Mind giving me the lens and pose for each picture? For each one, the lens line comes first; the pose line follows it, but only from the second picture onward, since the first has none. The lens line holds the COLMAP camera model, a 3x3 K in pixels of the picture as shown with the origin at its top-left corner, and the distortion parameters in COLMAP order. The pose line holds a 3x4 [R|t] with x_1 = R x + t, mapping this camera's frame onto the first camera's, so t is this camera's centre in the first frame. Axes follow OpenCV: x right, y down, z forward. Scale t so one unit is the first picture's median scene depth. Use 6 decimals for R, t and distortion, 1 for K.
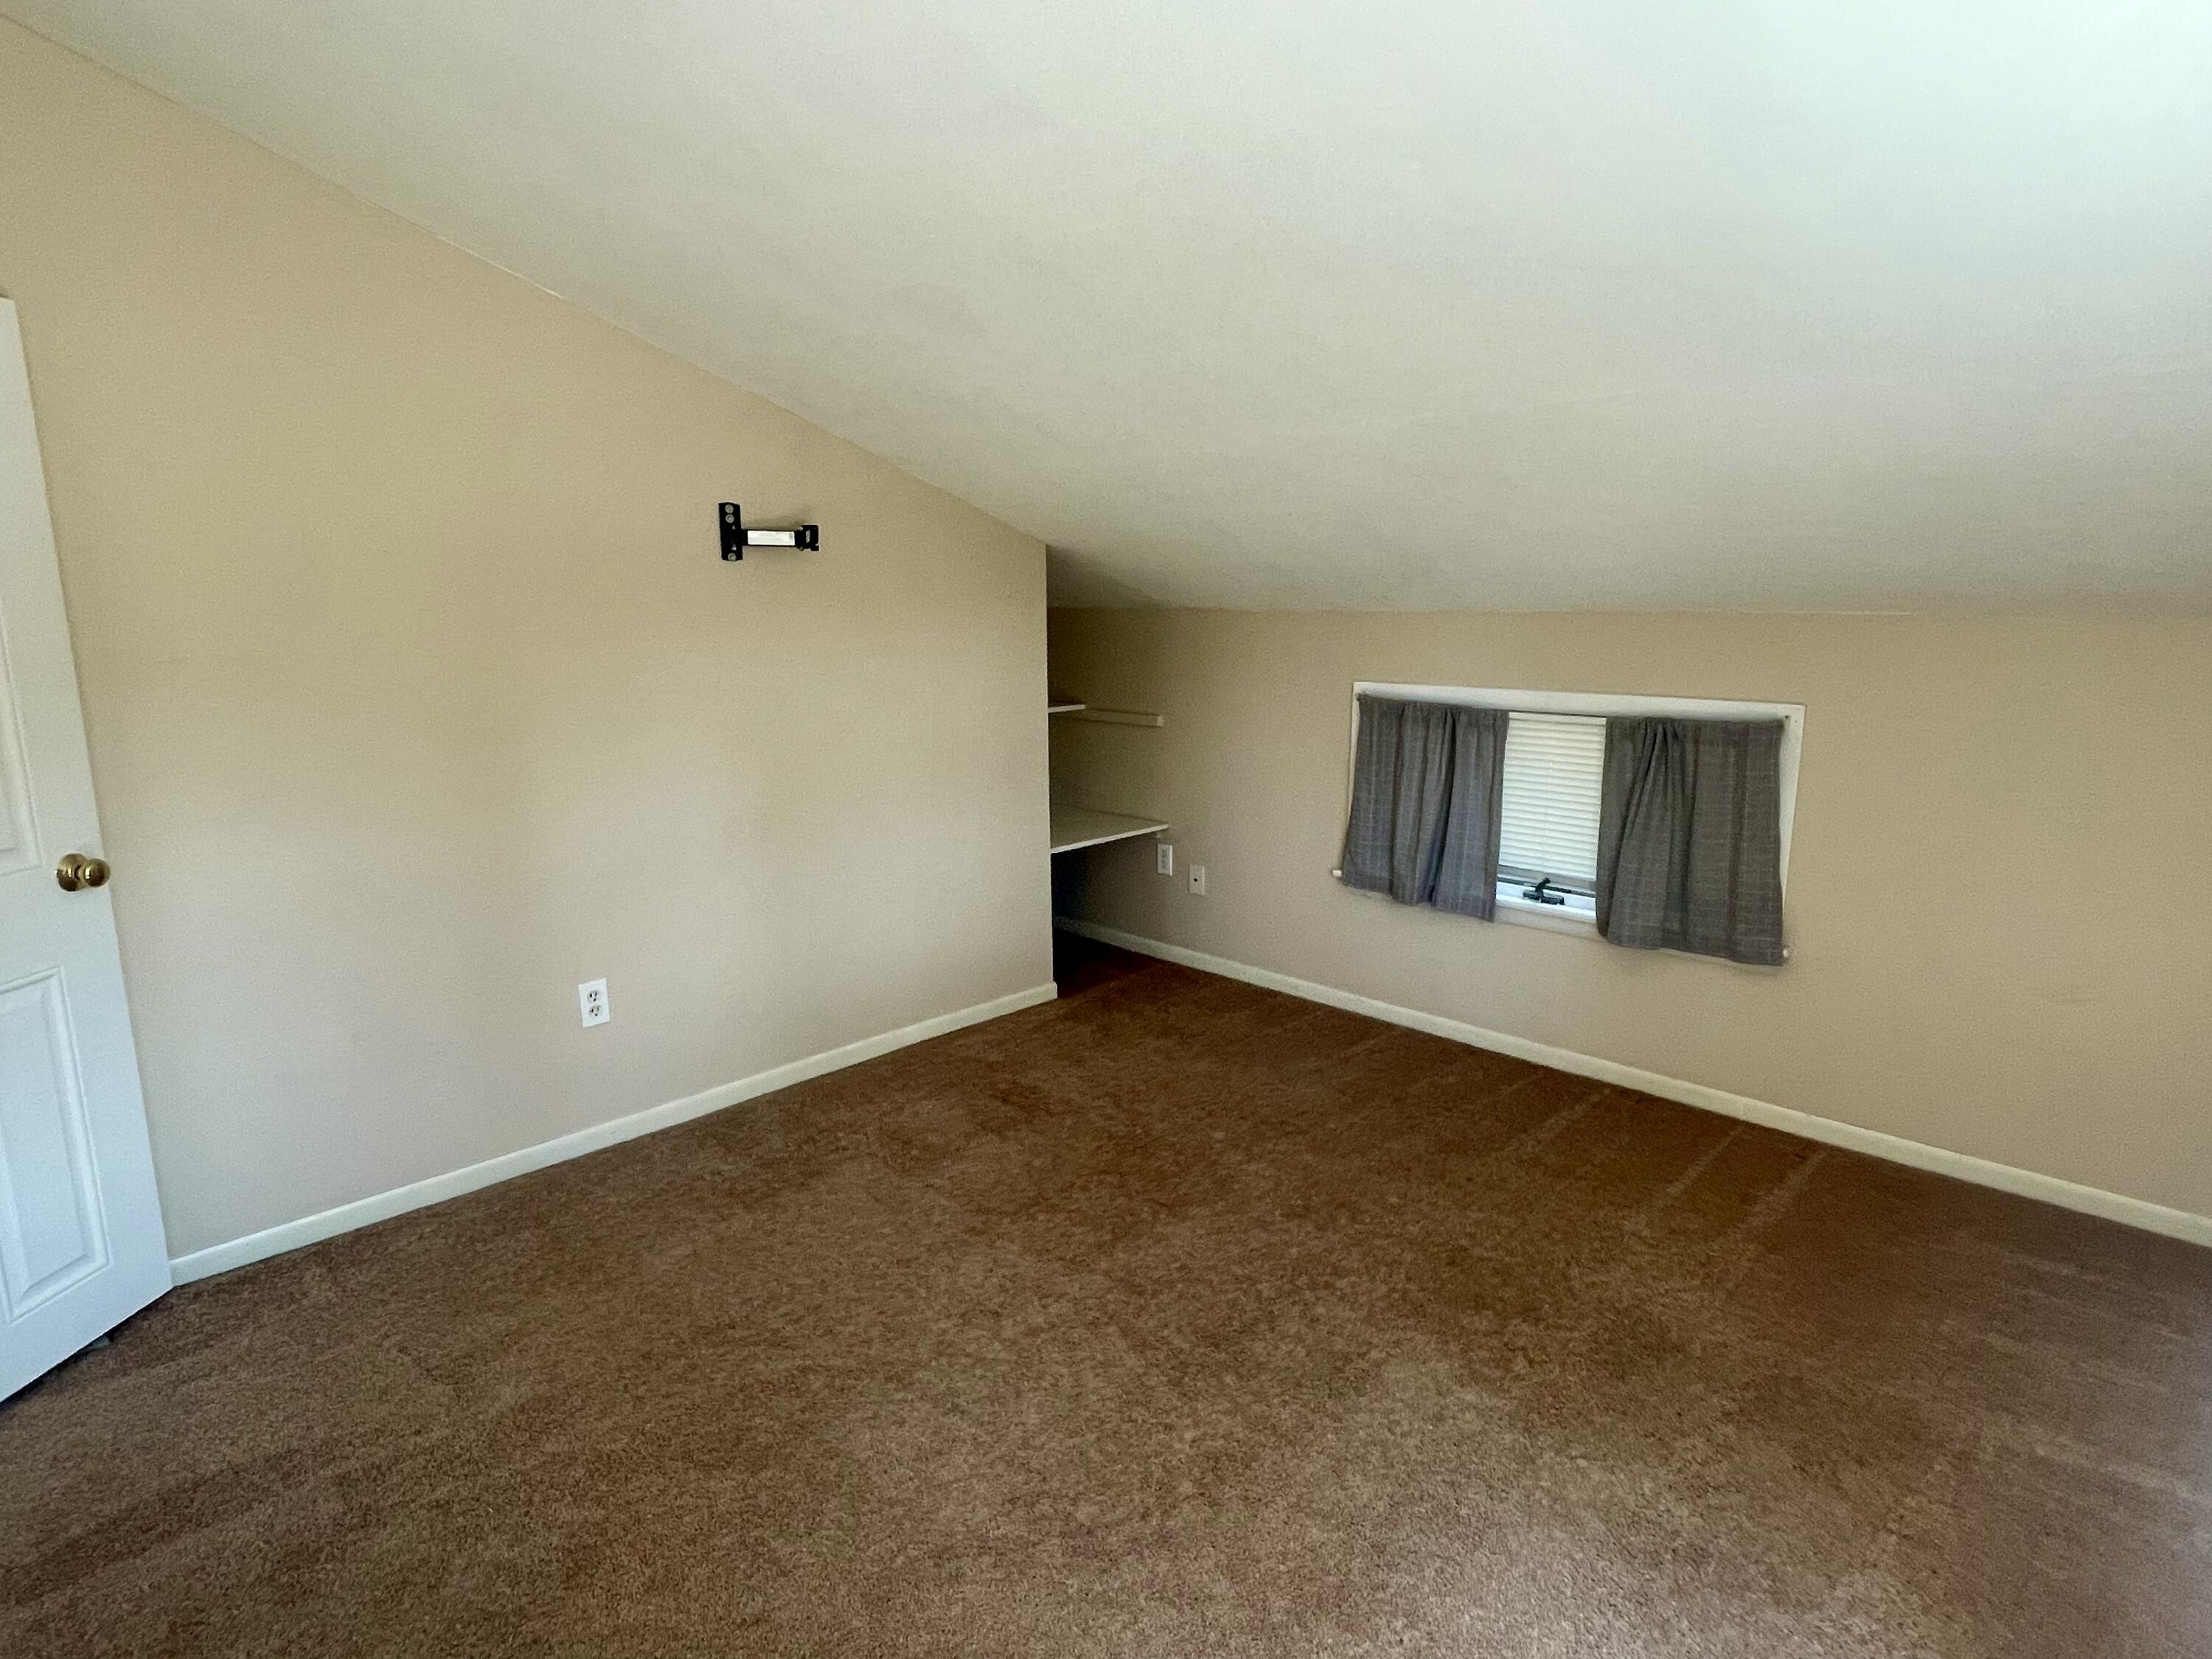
lens RADIAL K [[1212.0, 0, 1101.7], [0, 1212.0, 826.0], [0, 0, 1]] dist [0.003924, -0.002283]
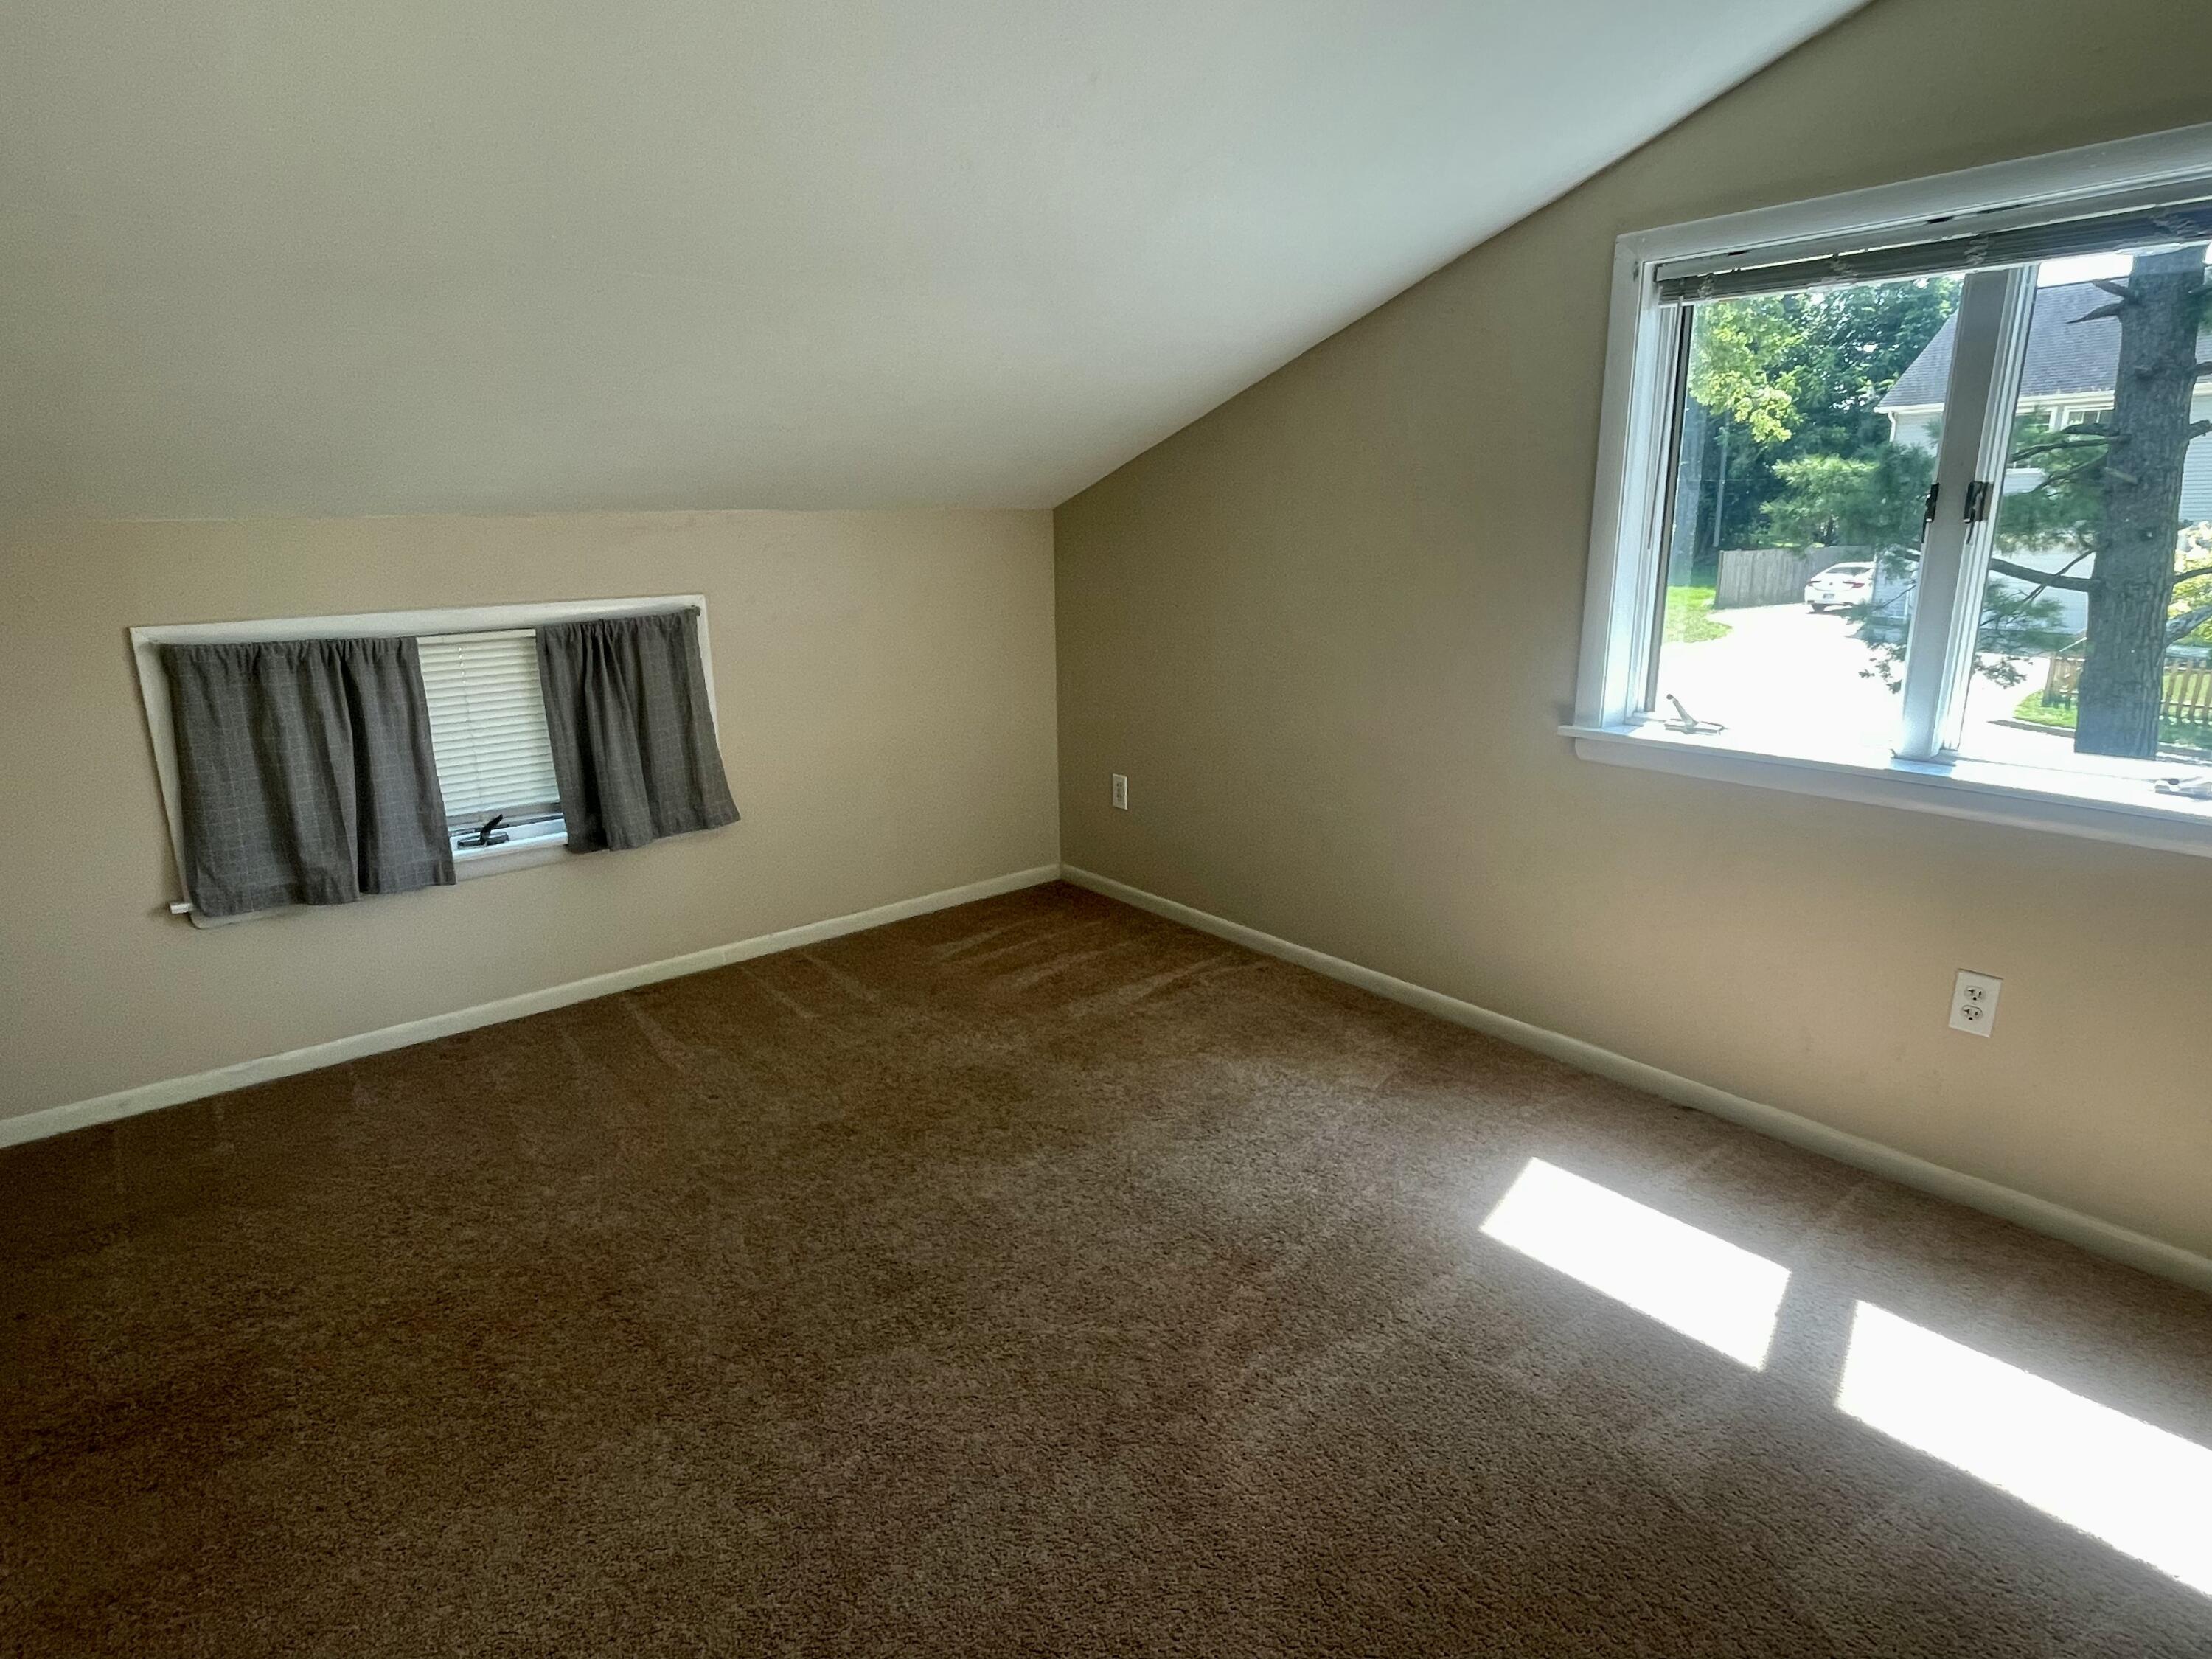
lens RADIAL K [[1212.0, 0, 1101.7], [0, 1212.0, 826.0], [0, 0, 1]] dist [0.003924, -0.002283]
pose [[0.097177, -0.245992, 0.964388, -0.469997], [0.204710, 0.953196, 0.222510, -0.059678], [-0.973987, 0.175797, 0.142985, 0.437426]]
